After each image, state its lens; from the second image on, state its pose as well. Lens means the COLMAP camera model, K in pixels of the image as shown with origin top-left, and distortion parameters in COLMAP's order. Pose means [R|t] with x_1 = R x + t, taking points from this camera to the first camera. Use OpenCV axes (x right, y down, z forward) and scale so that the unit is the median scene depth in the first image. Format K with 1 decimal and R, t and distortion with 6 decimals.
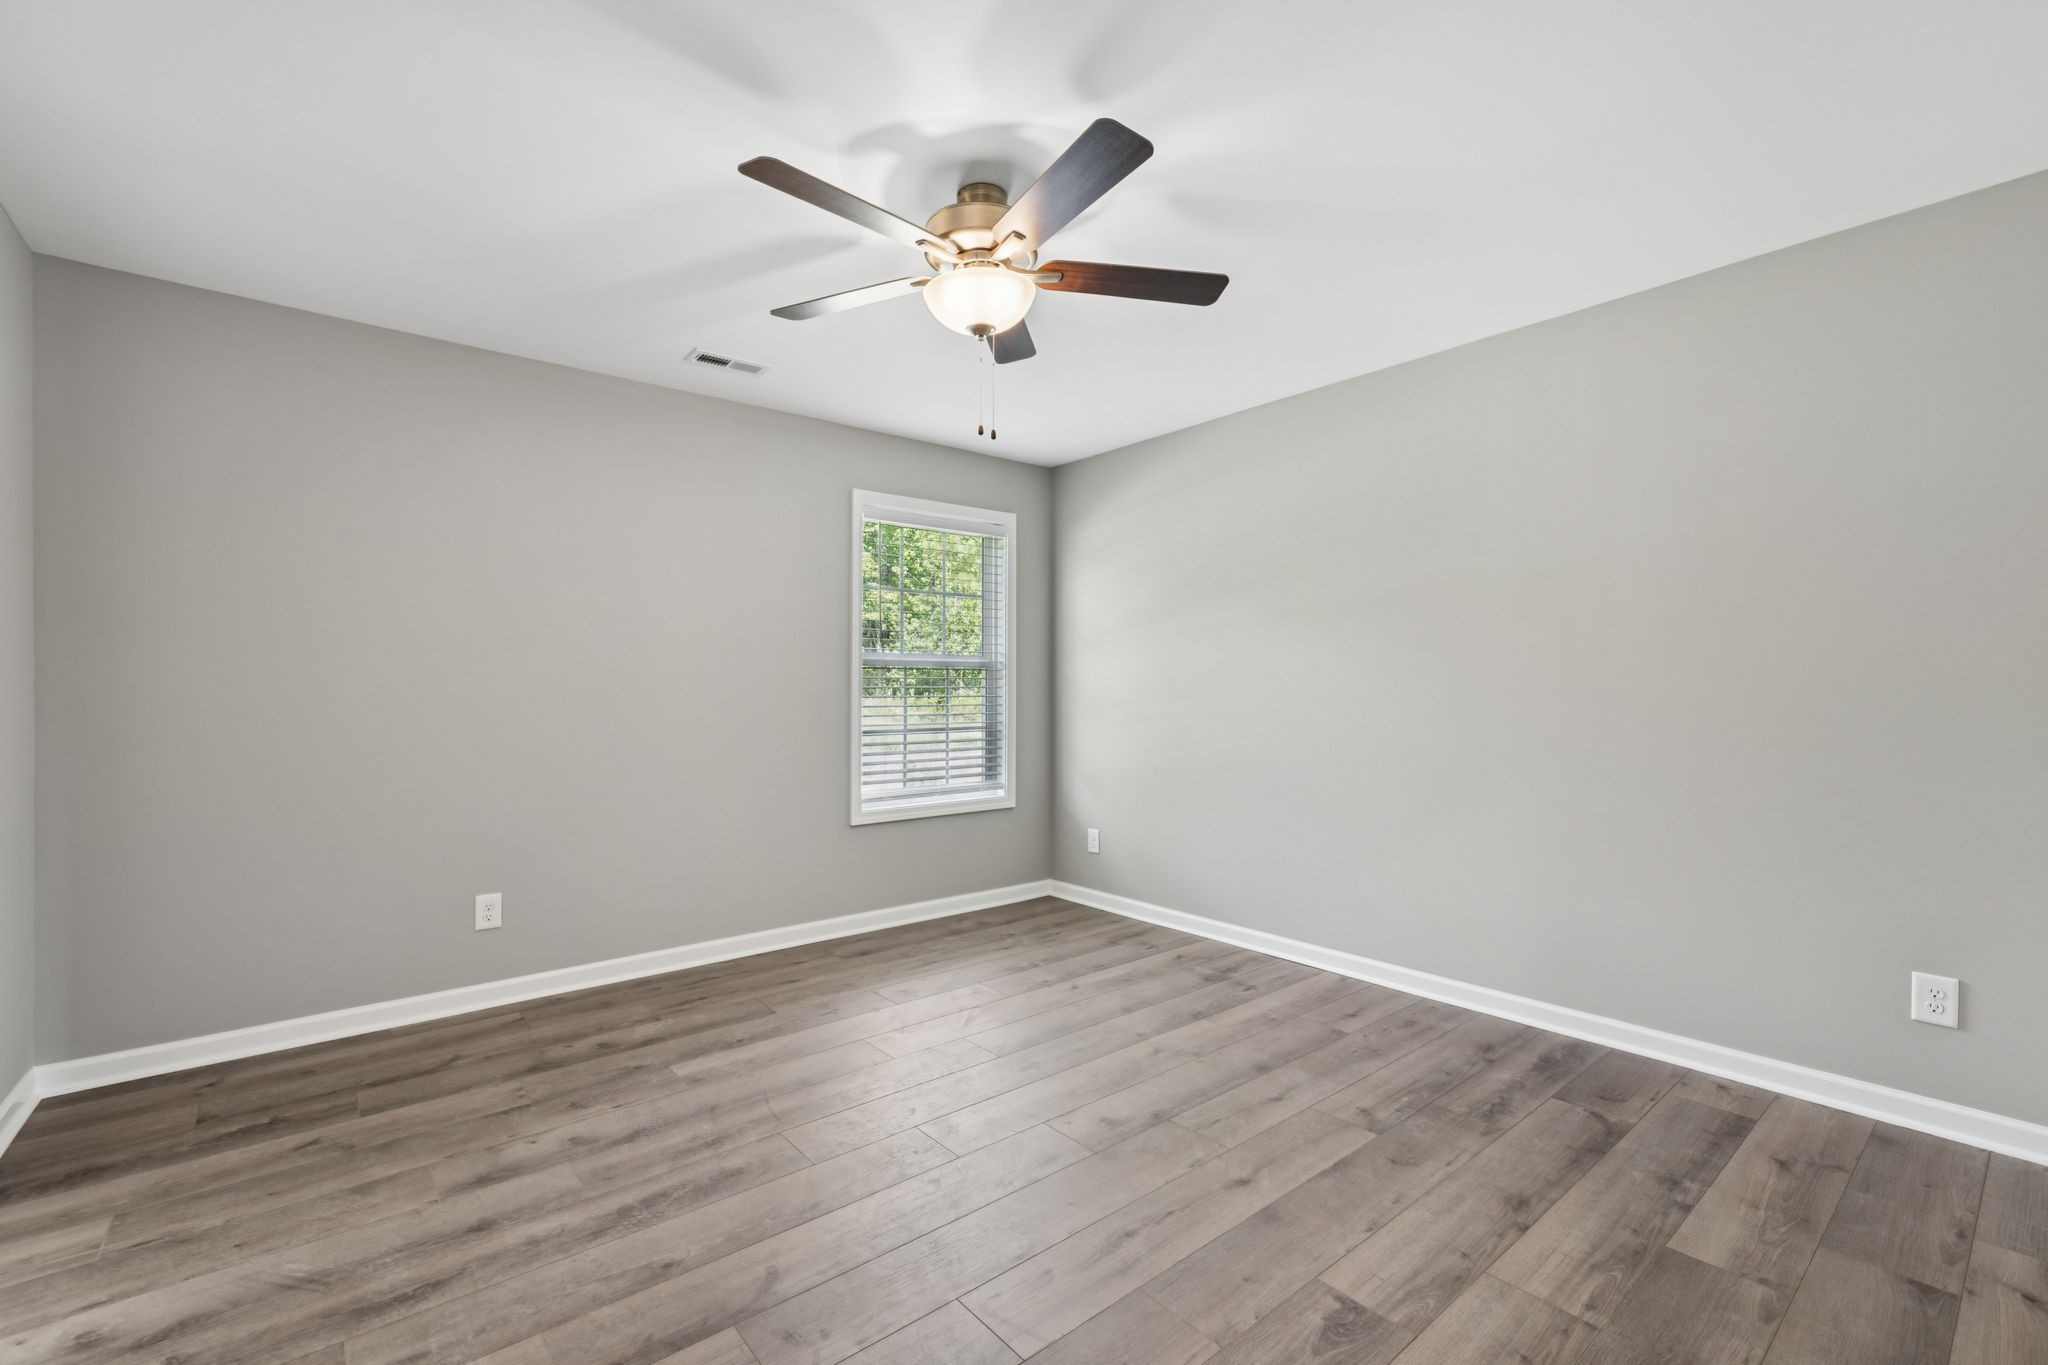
lens RADIAL K [[872.2, 0, 1019.4], [0, 872.2, 684.8], [0, 0, 1]] dist [0.003400, 0.000722]
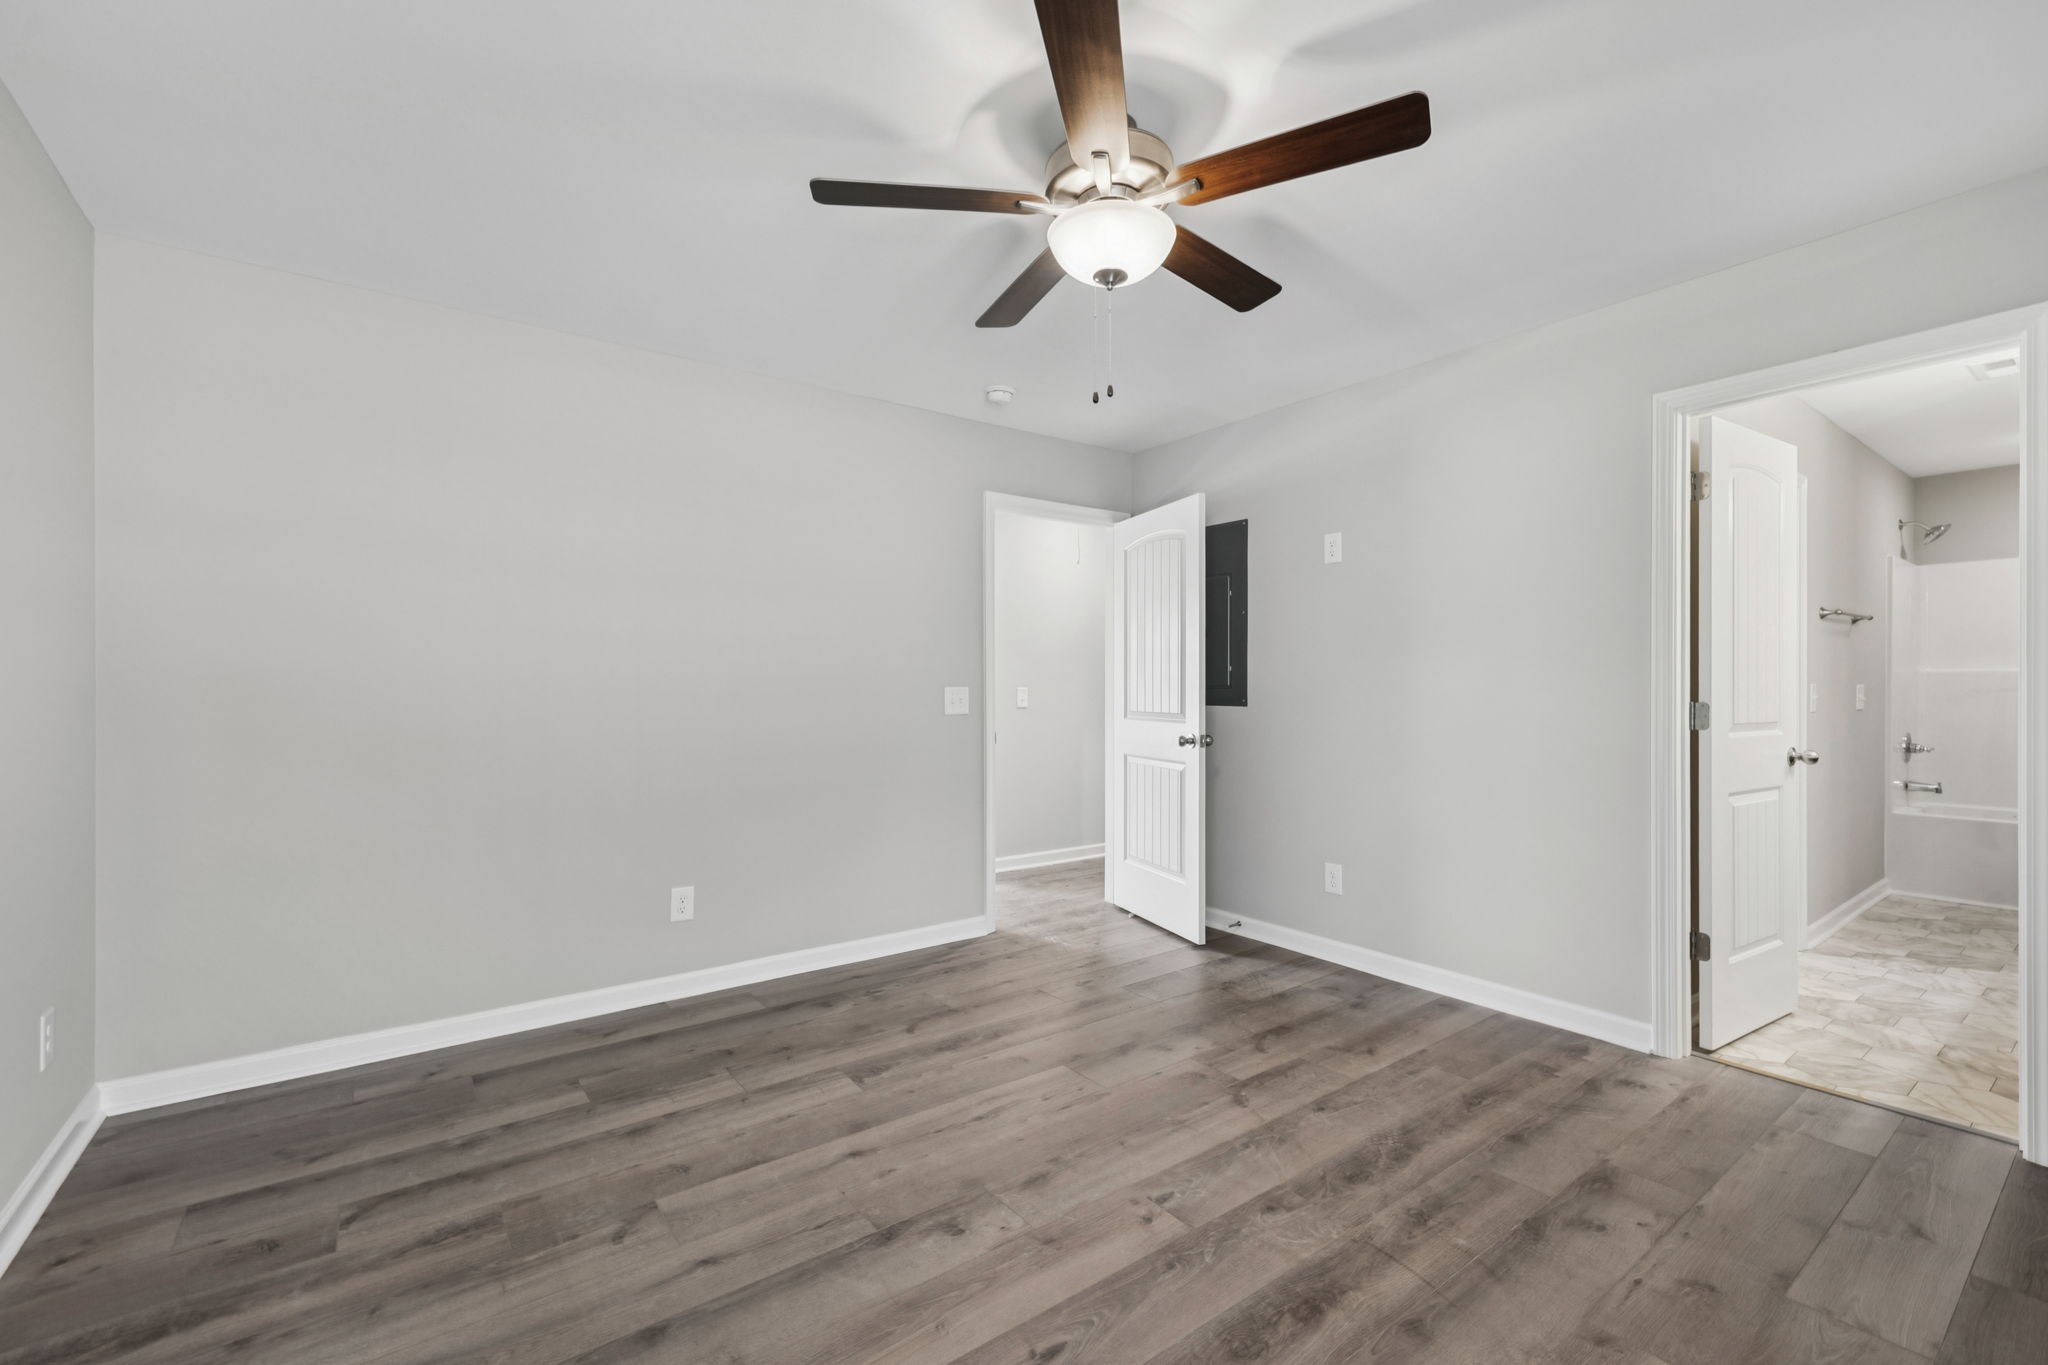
lens RADIAL K [[872.2, 0, 1018.7], [0, 872.2, 690.0], [0, 0, 1]] dist [0.003400, 0.000722]
pose [[-0.998520, 0.004524, 0.054192, -0.002802], [0.004101, 0.999960, -0.007914, 0.010057], [-0.054226, -0.007680, -0.998499, 1.674905]]
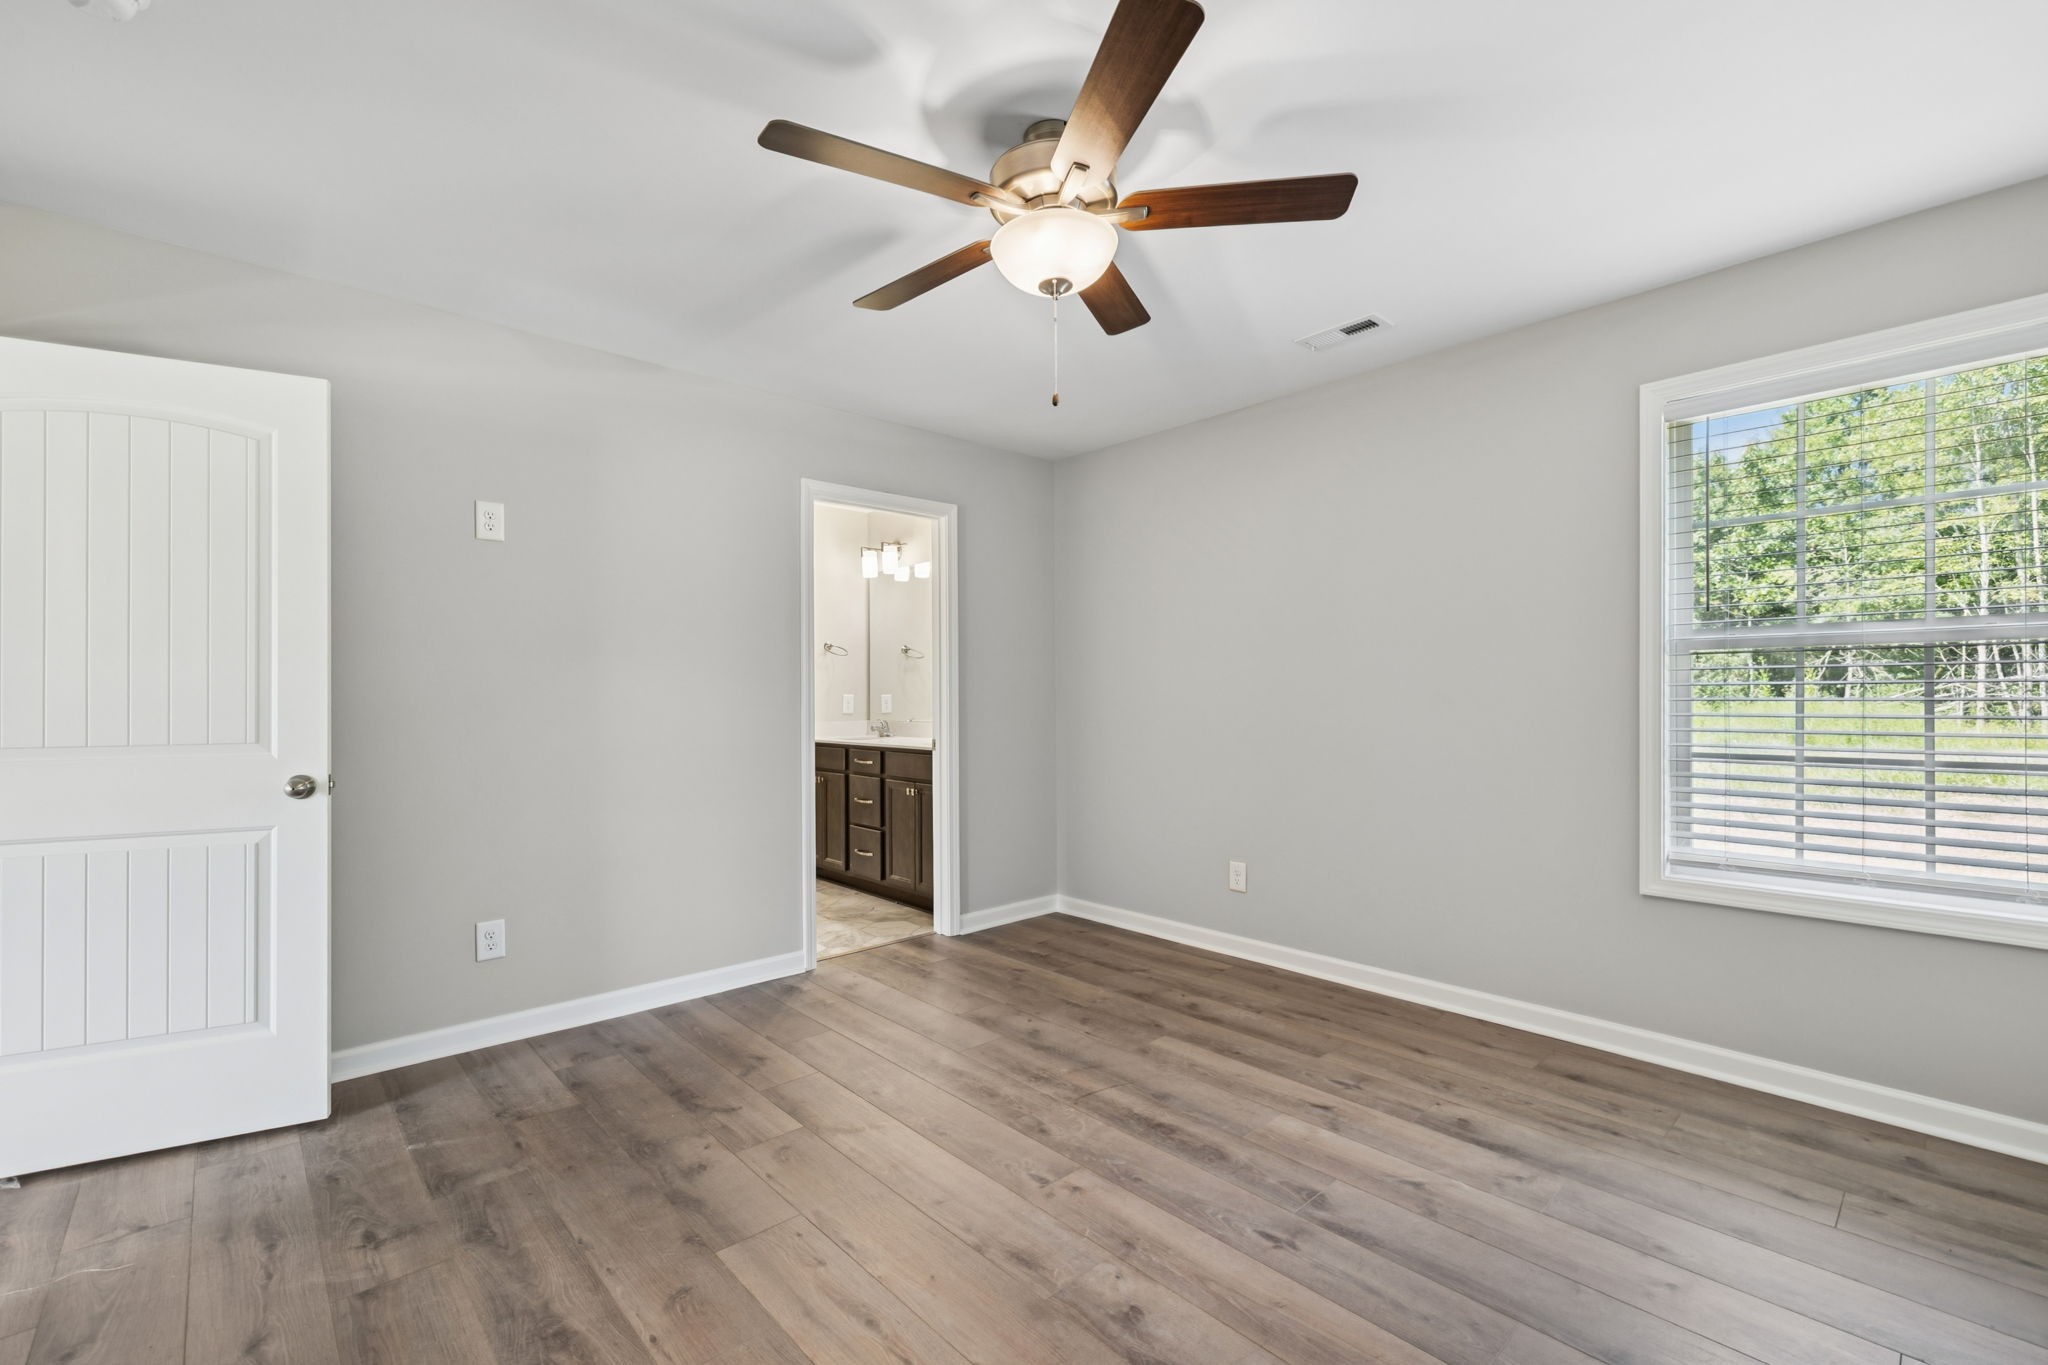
lens RADIAL K [[872.2, 0, 1013.7], [0, 872.2, 690.4], [0, 0, 1]] dist [0.003400, 0.000722]
pose [[0.045503, -0.004366, -0.998955, 0.740764], [0.015426, 0.999874, -0.003668, 0.002613], [0.998845, -0.015243, 0.045564, 0.818926]]
